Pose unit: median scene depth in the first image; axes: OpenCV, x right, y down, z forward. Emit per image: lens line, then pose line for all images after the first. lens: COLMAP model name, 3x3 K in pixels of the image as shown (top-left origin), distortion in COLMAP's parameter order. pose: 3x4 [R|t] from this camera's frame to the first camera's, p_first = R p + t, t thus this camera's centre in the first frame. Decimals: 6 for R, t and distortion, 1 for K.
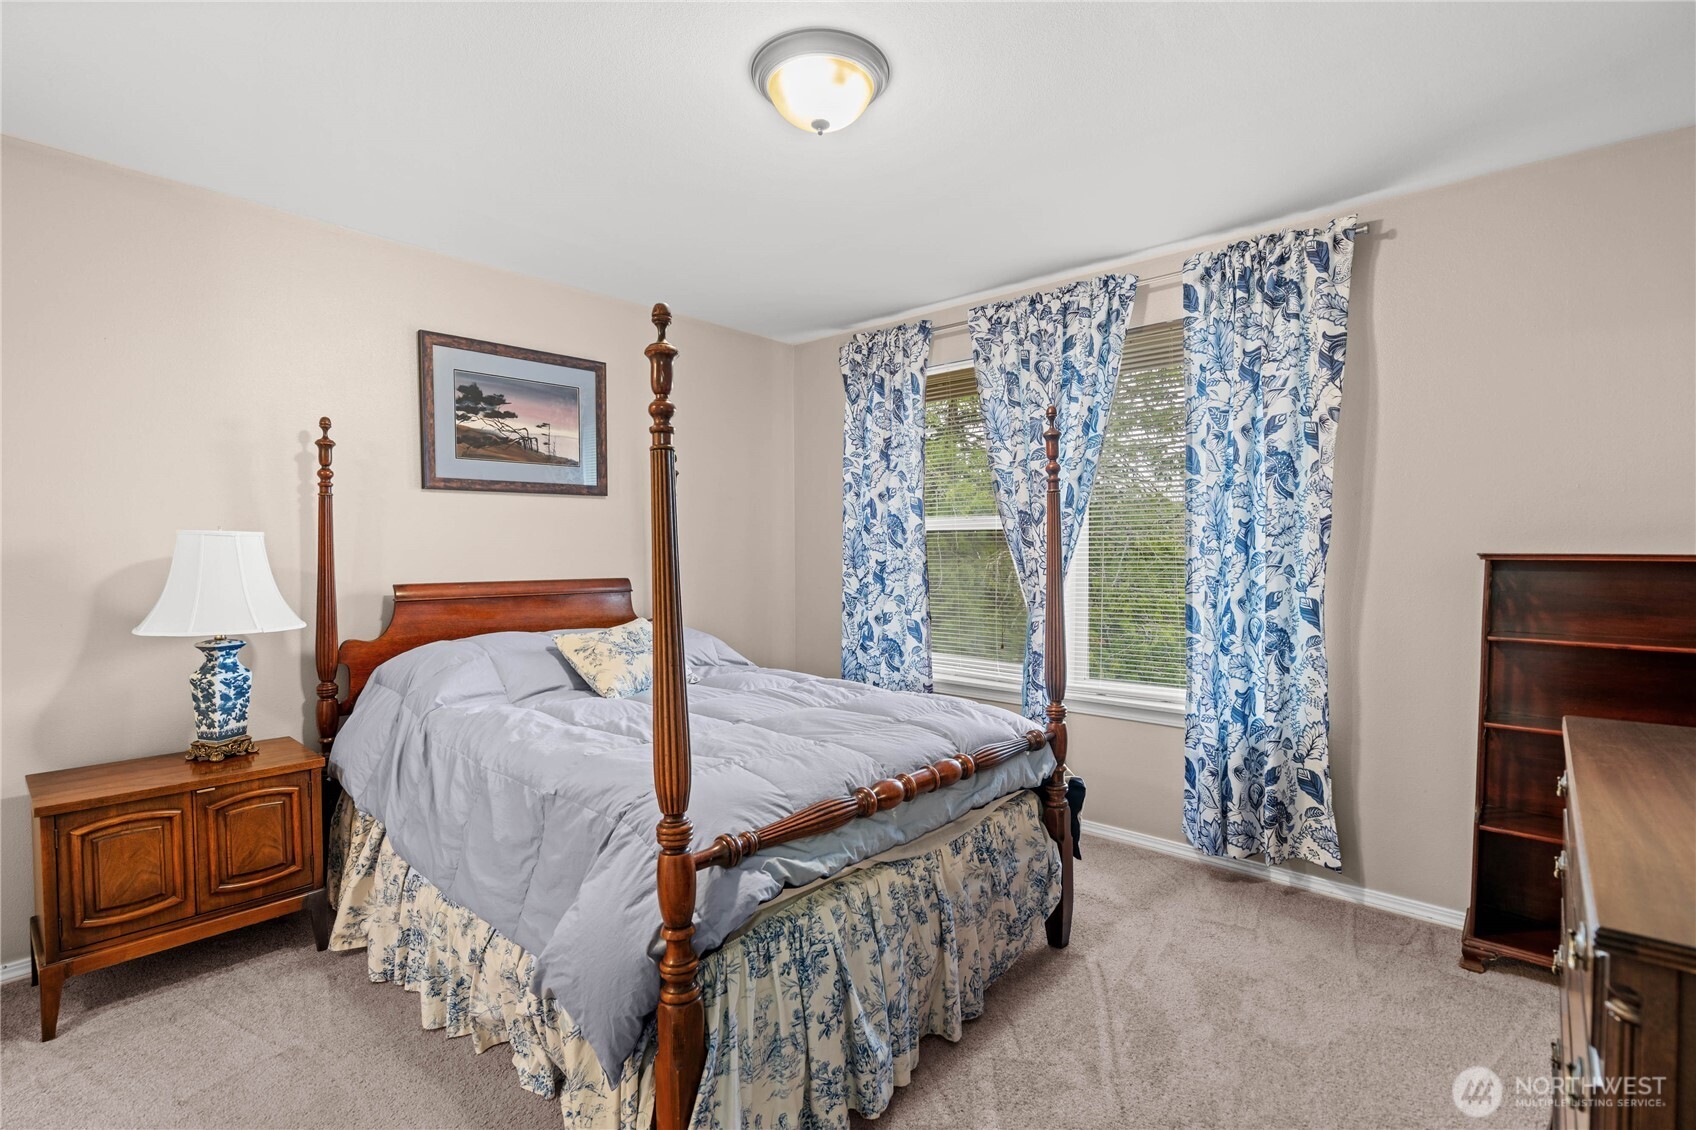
lens RADIAL K [[787.7, 0, 834.7], [0, 787.7, 564.2], [0, 0, 1]] dist [-0.001118, -0.000015]
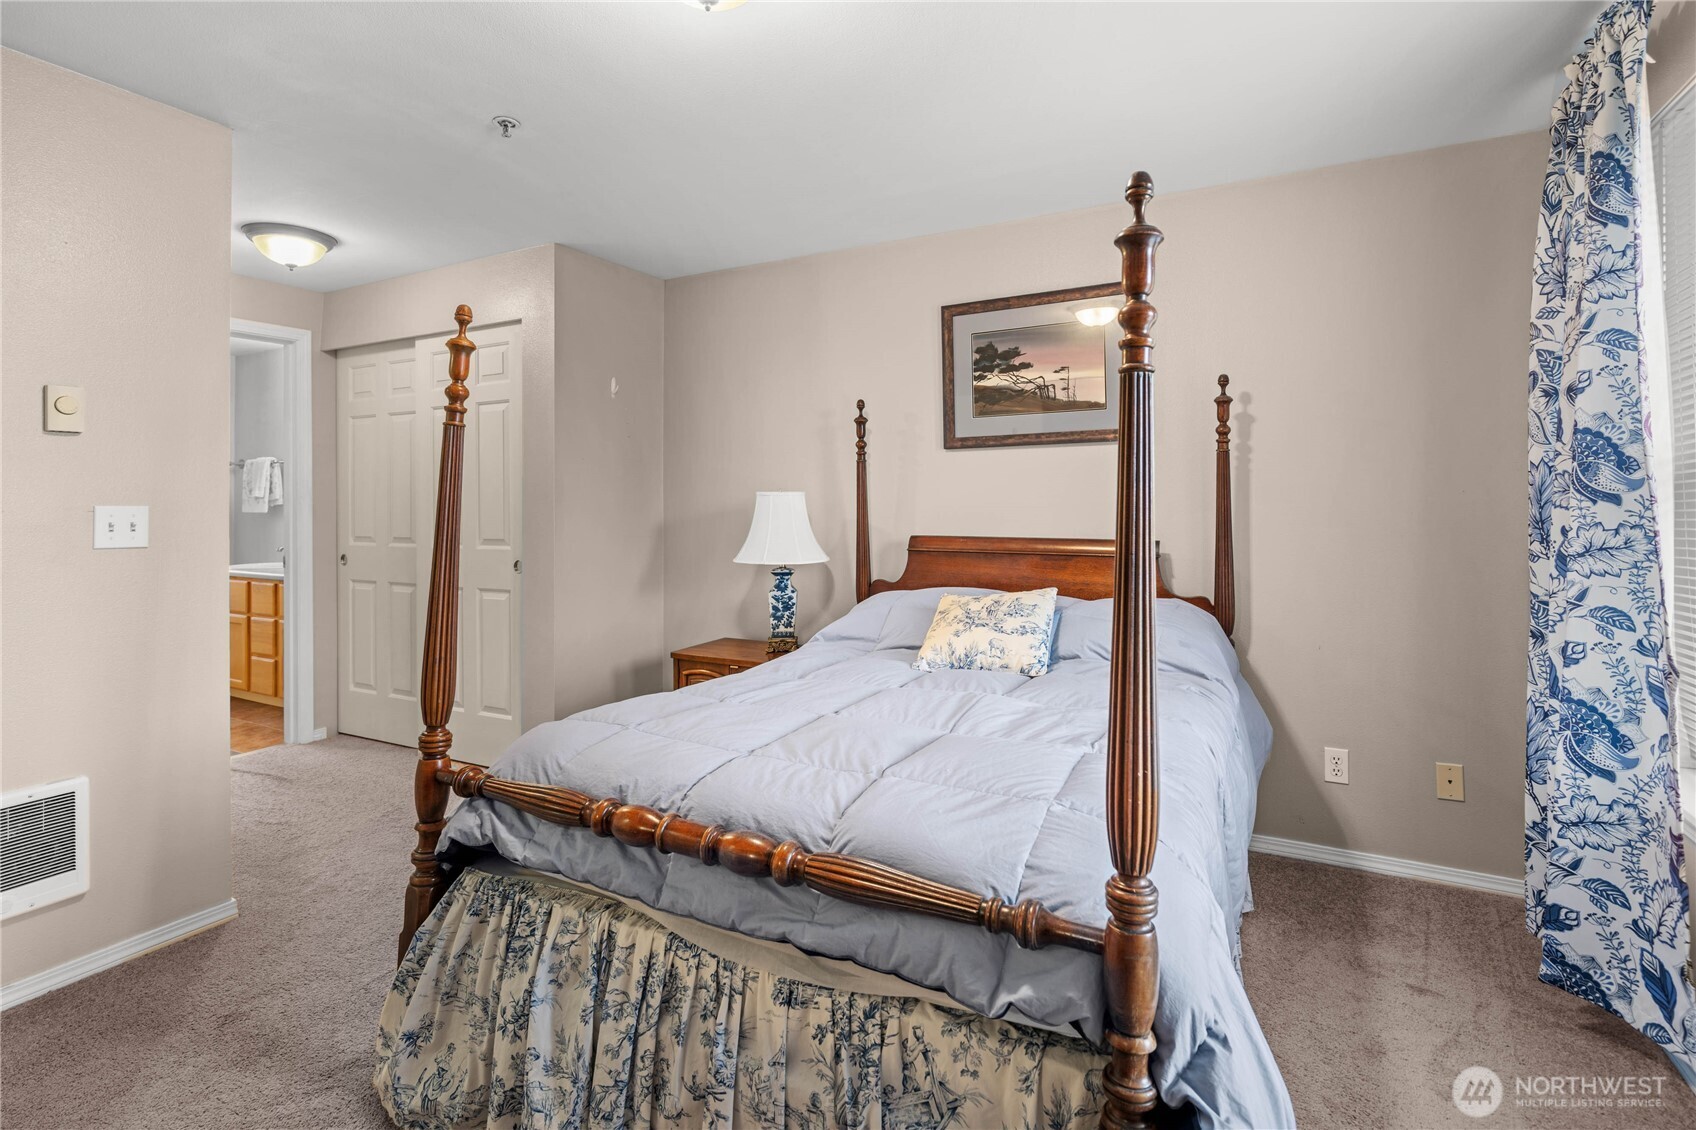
lens RADIAL K [[798.2, 0, 847.5], [0, 798.2, 490.4], [0, 0, 1]] dist [0.001894, 0.000232]
pose [[0.259567, -0.015865, -0.965595, 0.503679], [-0.017732, 0.999618, -0.021191, -0.012445], [0.965562, 0.022623, 0.259186, 0.570523]]
